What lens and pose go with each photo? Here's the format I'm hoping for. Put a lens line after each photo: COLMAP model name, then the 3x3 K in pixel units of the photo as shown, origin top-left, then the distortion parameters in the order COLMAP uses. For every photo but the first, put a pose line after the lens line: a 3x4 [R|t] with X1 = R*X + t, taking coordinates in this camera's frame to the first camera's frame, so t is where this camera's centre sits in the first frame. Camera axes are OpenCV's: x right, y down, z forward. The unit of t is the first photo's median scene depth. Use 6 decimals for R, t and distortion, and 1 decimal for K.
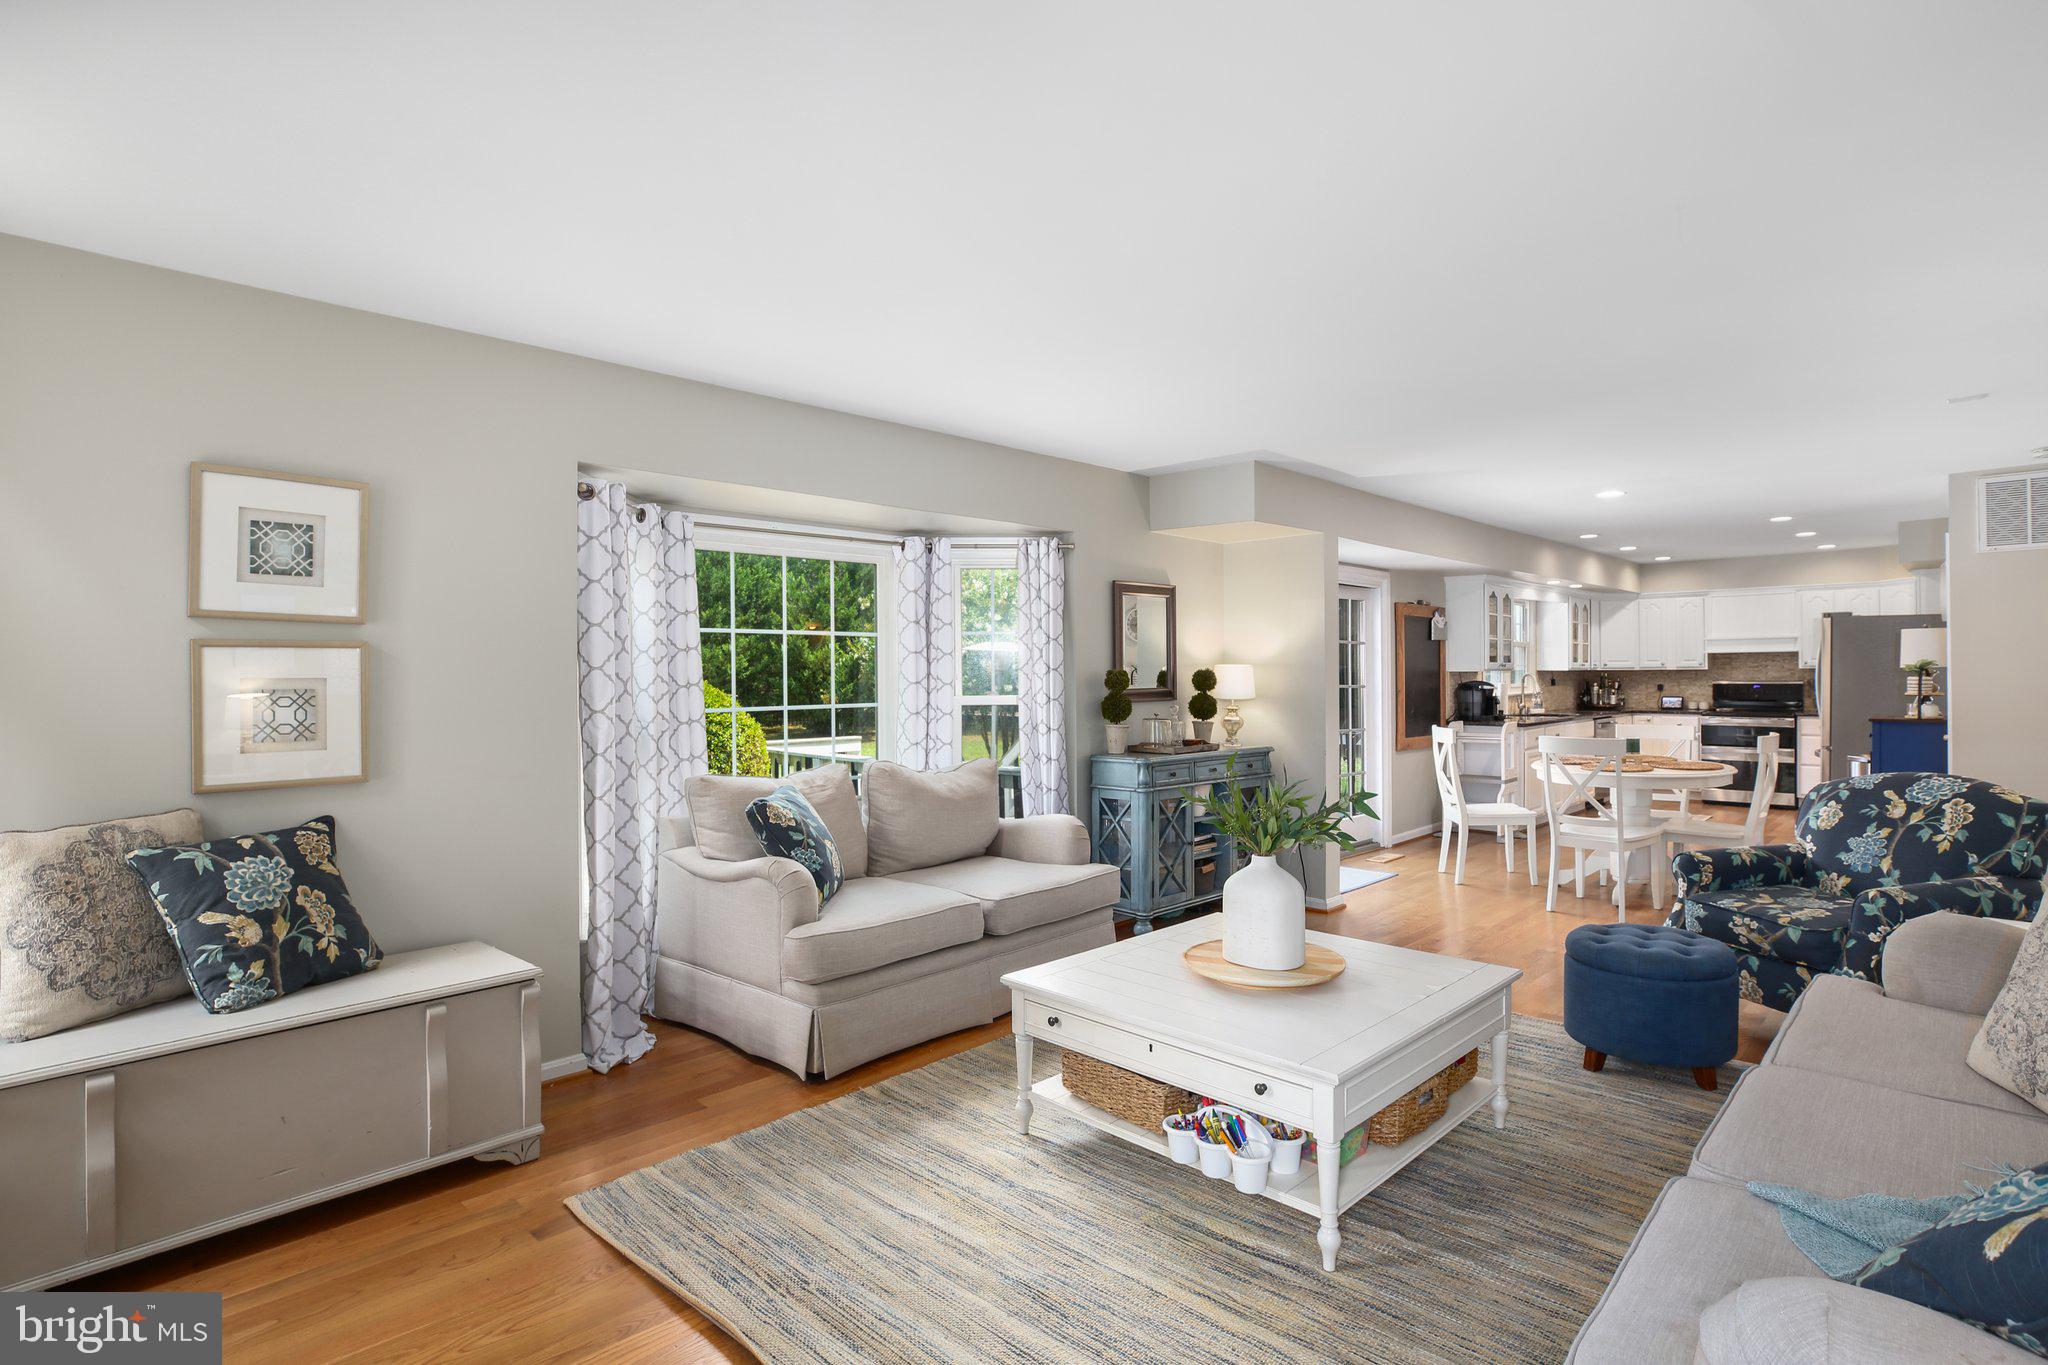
lens RADIAL K [[1012.4, 0, 1032.9], [0, 1012.4, 677.9], [0, 0, 1]] dist [-0.036380, 0.008888]
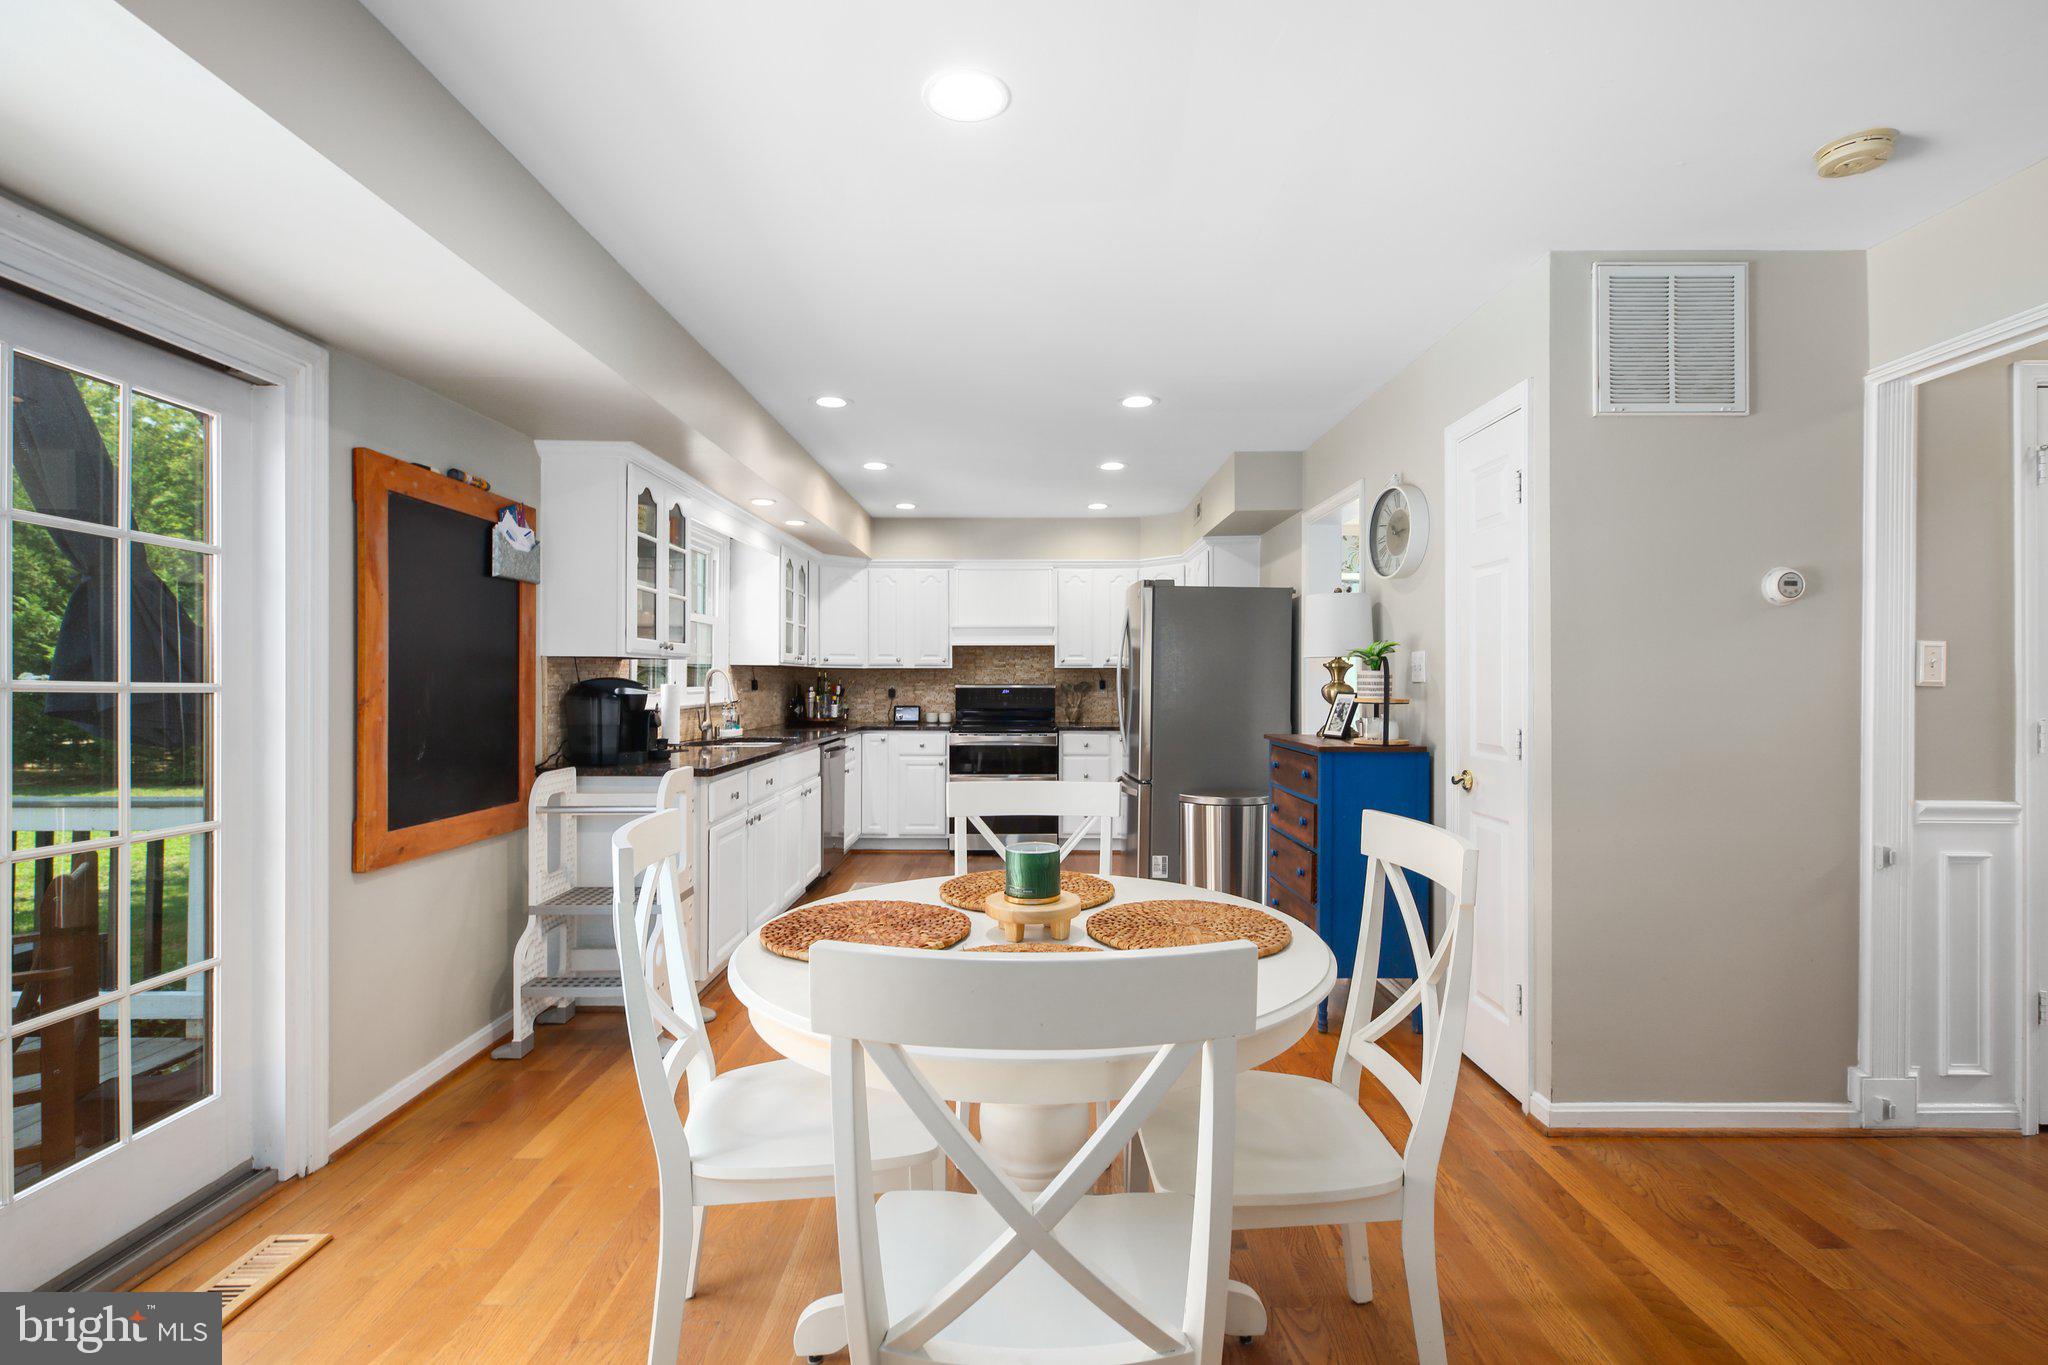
lens RADIAL K [[975.3, 0, 1034.4], [0, 975.3, 679.0], [0, 0, 1]] dist [-0.006757, -0.001362]
pose [[0.715460, 0.009369, 0.698591, 0.227082], [-0.004338, 0.999950, -0.008968, 0.005735], [-0.698640, 0.003386, 0.715465, 0.460052]]
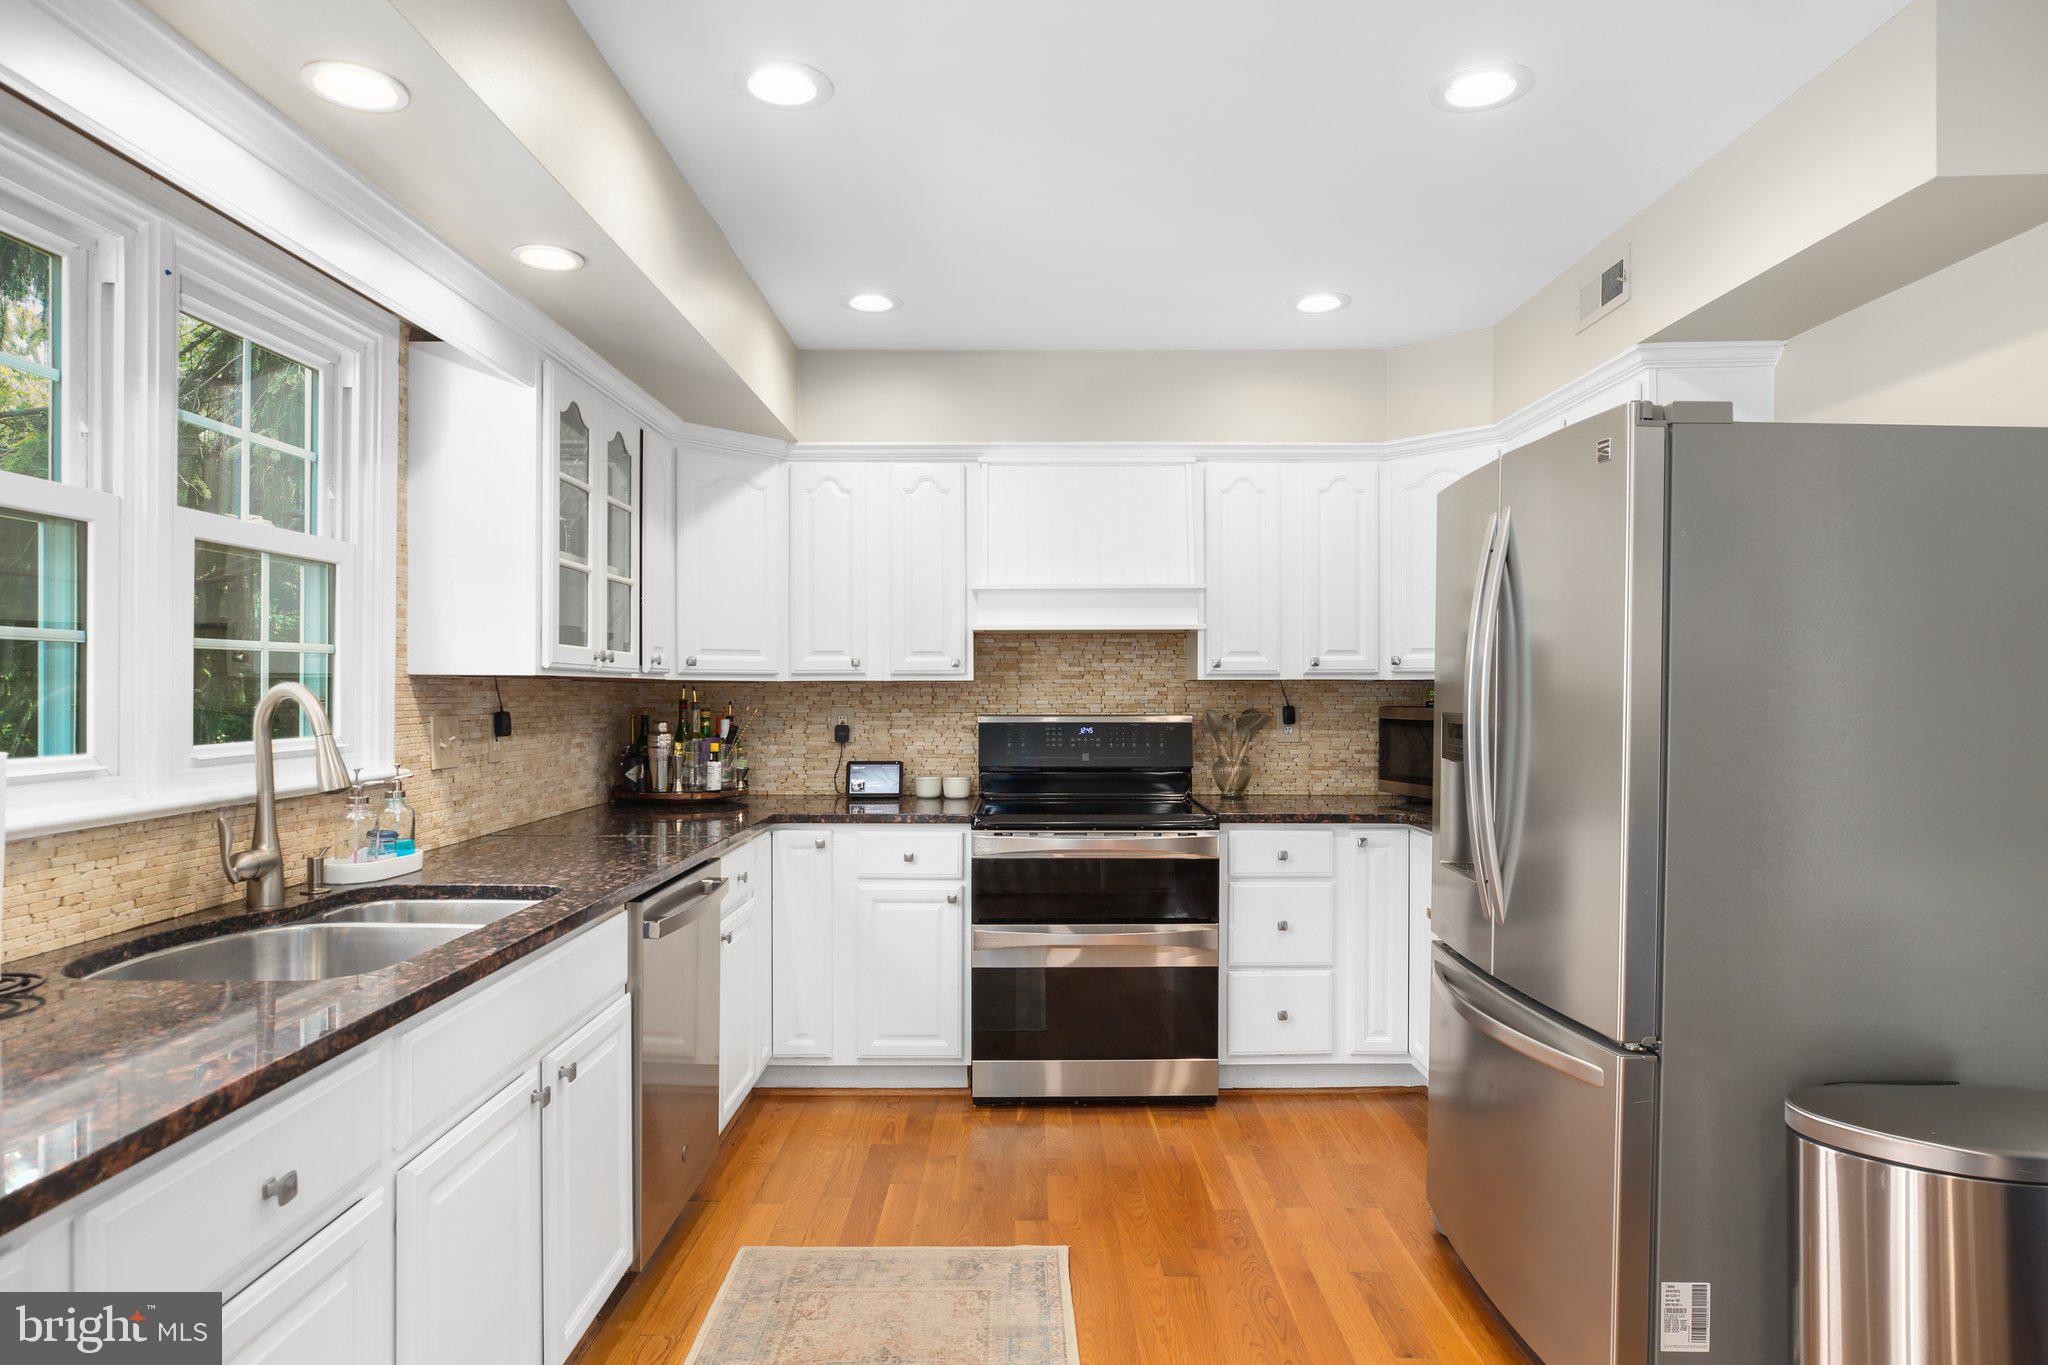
lens RADIAL K [[1213.1, 0, 1017.6], [0, 1213.1, 691.2], [0, 0, 1]] dist [-0.046305, 0.000092]
pose [[0.722983, 0.007387, 0.690826, 0.420448], [-0.002812, 0.999966, -0.007750, -0.001889], [-0.690860, 0.003660, 0.722980, 0.718844]]
